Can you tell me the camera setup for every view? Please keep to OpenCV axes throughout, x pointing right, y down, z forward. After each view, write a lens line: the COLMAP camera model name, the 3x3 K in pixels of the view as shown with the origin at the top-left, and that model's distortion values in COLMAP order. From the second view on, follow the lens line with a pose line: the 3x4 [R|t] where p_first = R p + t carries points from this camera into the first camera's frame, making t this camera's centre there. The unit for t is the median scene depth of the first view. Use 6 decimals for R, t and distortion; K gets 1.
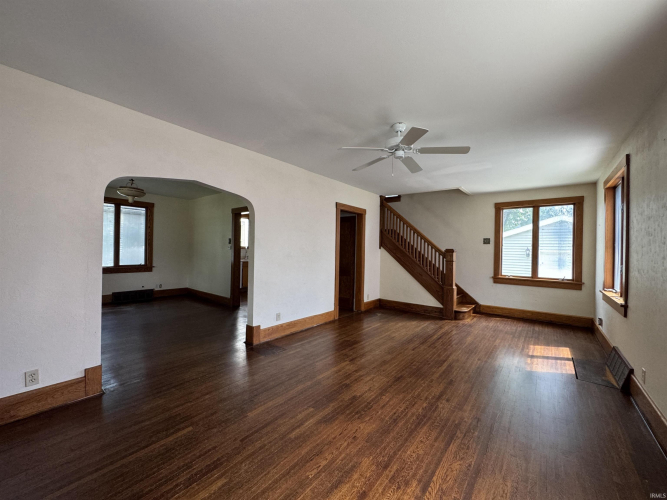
lens RADIAL K [[267.9, 0, 333.8], [0, 267.9, 247.2], [0, 0, 1]] dist [-0.000772, 0.000392]
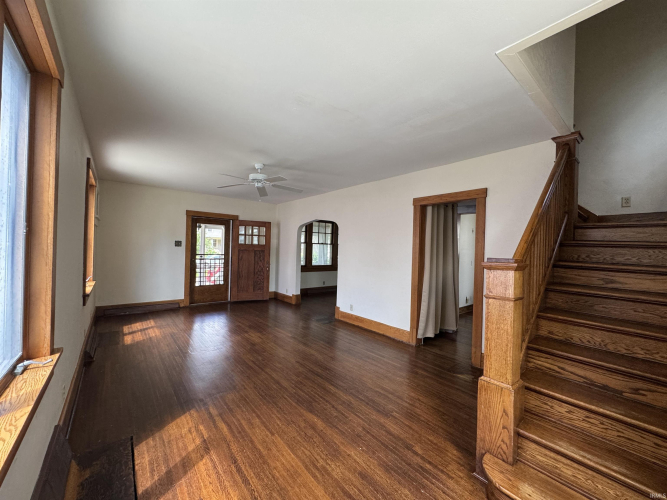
lens RADIAL K [[267.9, 0, 334.1], [0, 267.9, 248.6], [0, 0, 1]] dist [-0.000772, 0.000392]
pose [[-0.206602, -0.026002, -0.978079, 1.063456], [-0.023480, 0.999491, -0.021611, 0.007462], [0.978143, 0.018500, -0.207107, 1.173390]]
